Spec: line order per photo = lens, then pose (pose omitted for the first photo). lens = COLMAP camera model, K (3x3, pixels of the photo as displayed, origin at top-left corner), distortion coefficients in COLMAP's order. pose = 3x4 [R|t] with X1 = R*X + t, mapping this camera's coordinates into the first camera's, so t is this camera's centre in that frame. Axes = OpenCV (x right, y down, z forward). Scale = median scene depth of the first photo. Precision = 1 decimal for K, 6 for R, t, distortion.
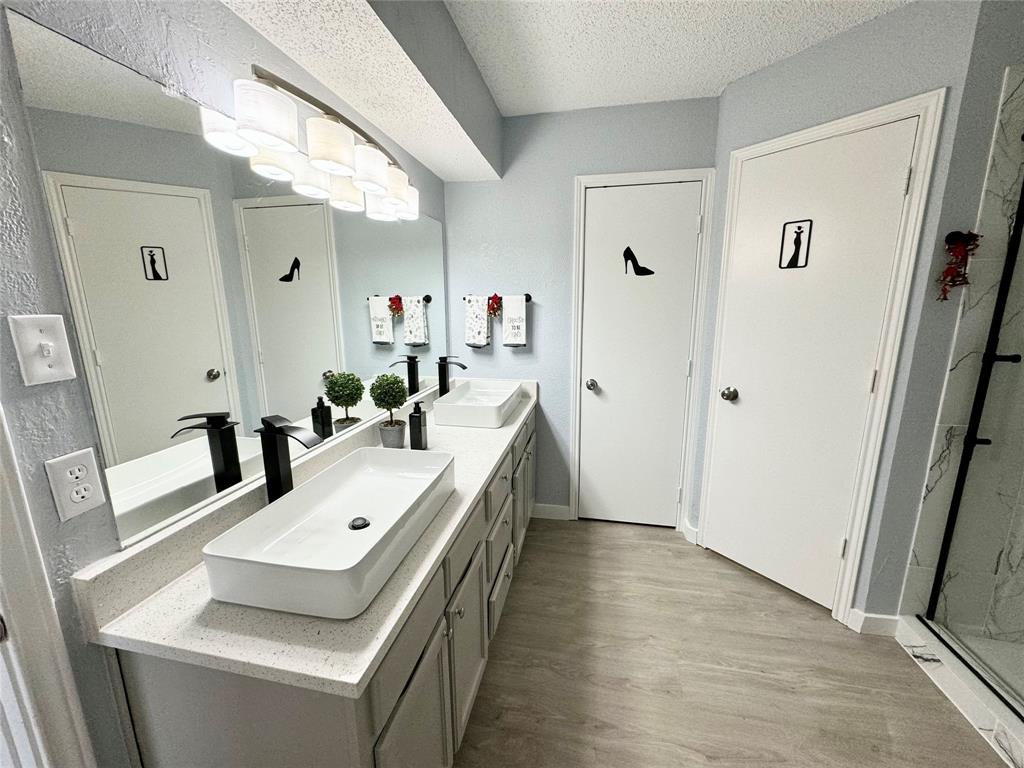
lens RADIAL K [[408.4, 0, 511.2], [0, 408.4, 381.6], [0, 0, 1]] dist [0.001008, -0.000656]
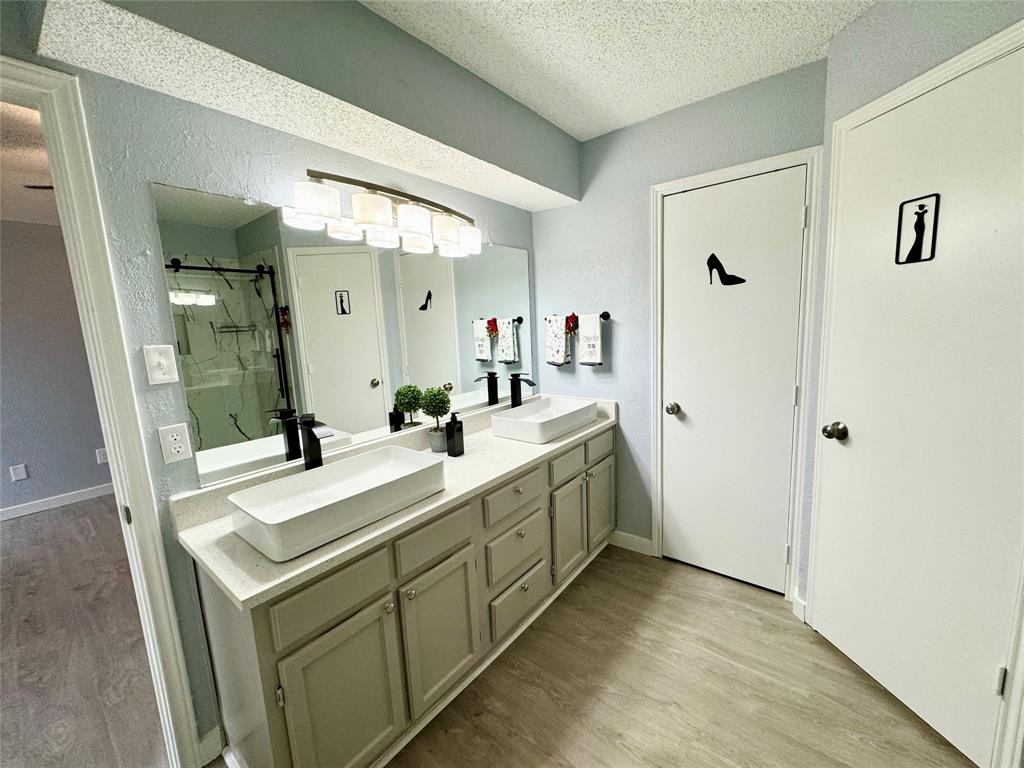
lens RADIAL K [[408.4, 0, 513.0], [0, 408.4, 381.4], [0, 0, 1]] dist [0.001008, -0.000656]
pose [[0.889488, 0.031702, -0.455858, 0.326439], [-0.049837, 0.998370, -0.027815, -0.010515], [0.454233, 0.047460, 0.889618, 0.037490]]
